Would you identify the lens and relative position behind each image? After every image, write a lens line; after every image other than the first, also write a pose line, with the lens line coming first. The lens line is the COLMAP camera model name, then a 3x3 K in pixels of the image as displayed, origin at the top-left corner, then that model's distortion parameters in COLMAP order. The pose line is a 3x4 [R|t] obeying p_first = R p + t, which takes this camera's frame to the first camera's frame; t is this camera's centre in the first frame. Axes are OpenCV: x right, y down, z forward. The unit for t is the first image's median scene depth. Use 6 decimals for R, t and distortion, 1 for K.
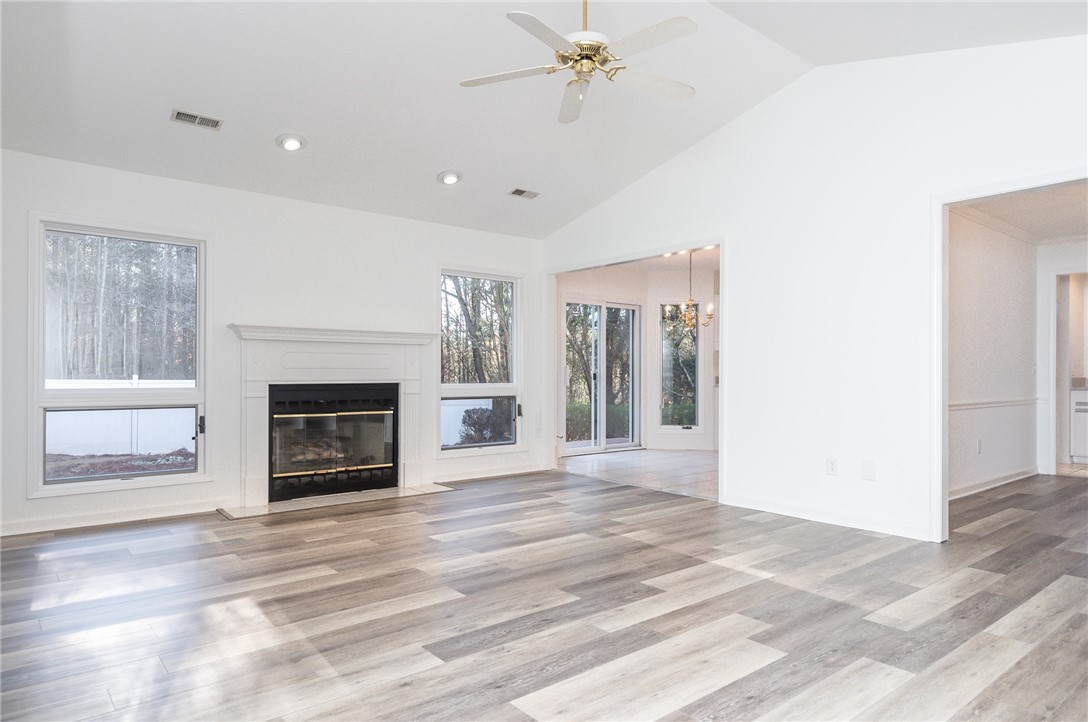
lens RADIAL K [[667.0, 0, 540.2], [0, 667.0, 369.2], [0, 0, 1]] dist [0.015291, -0.004292]
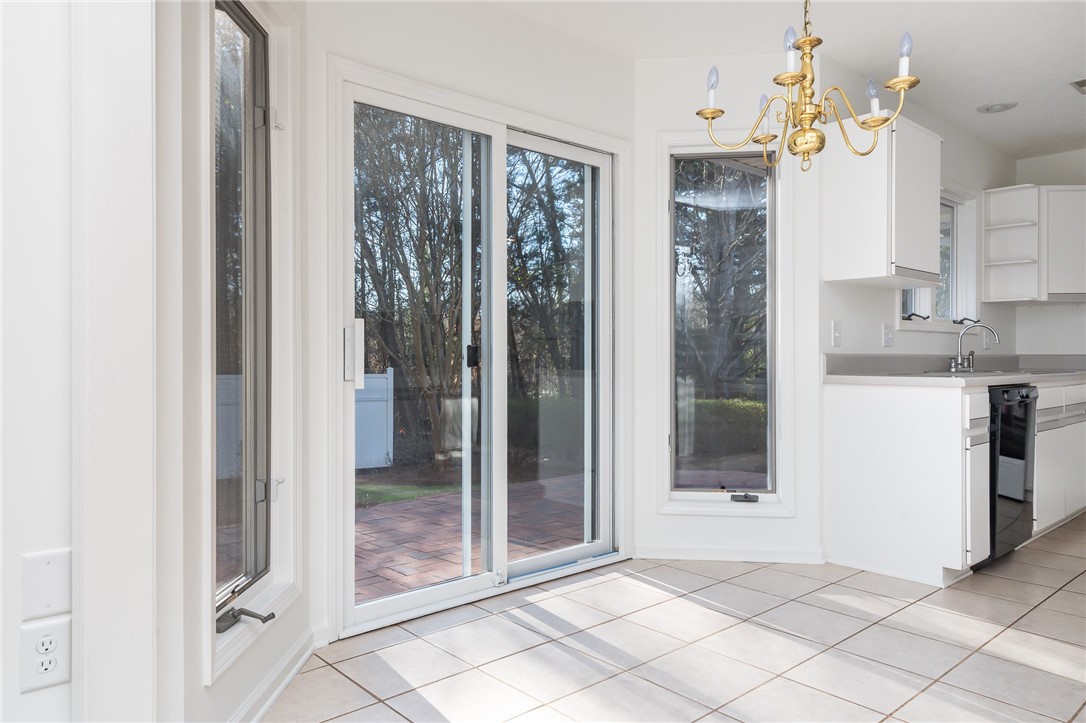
lens RADIAL K [[734.9, 0, 543.0], [0, 734.9, 361.5], [0, 0, 1]] dist [0.000494, 0.000069]
pose [[0.999417, -0.003791, 0.033920, 0.216457], [0.003356, 0.999912, 0.012872, 0.019608], [-0.033965, -0.012750, 0.999342, 1.336499]]
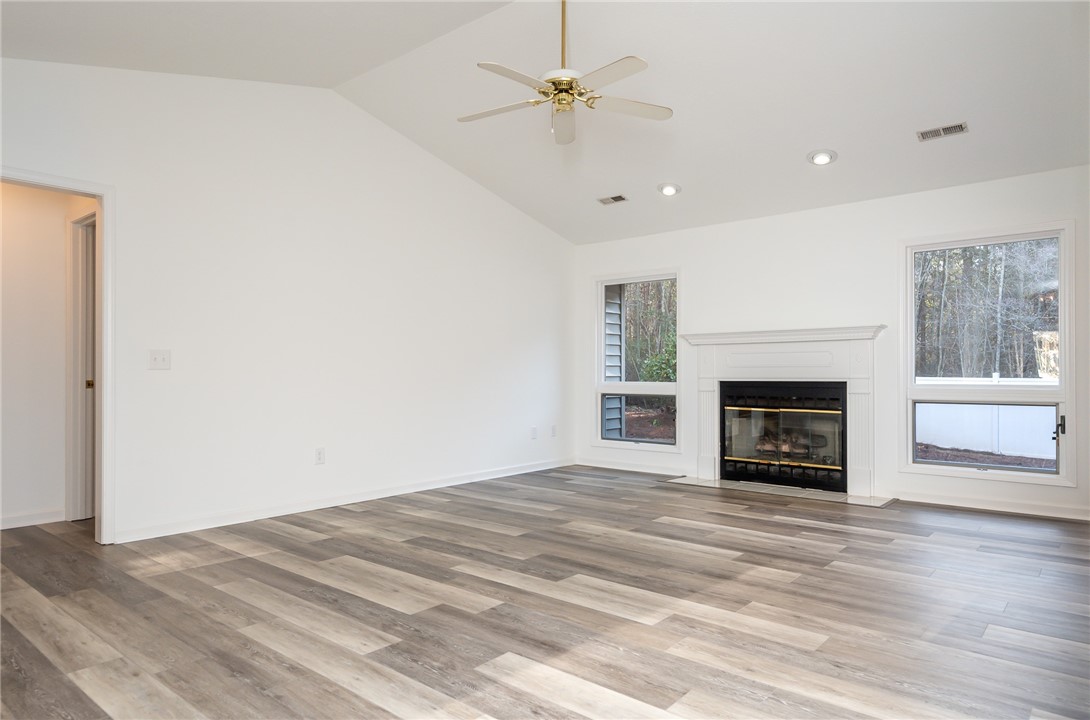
lens RADIAL K [[668.3, 0, 545.0], [0, 668.3, 360.0], [0, 0, 1]] dist [0.016278, -0.000507]
pose [[0.174895, -0.020404, -0.984376, 0.923617], [0.010123, 0.999770, -0.018925, 0.005986], [0.984535, -0.006655, 0.175061, 0.610821]]
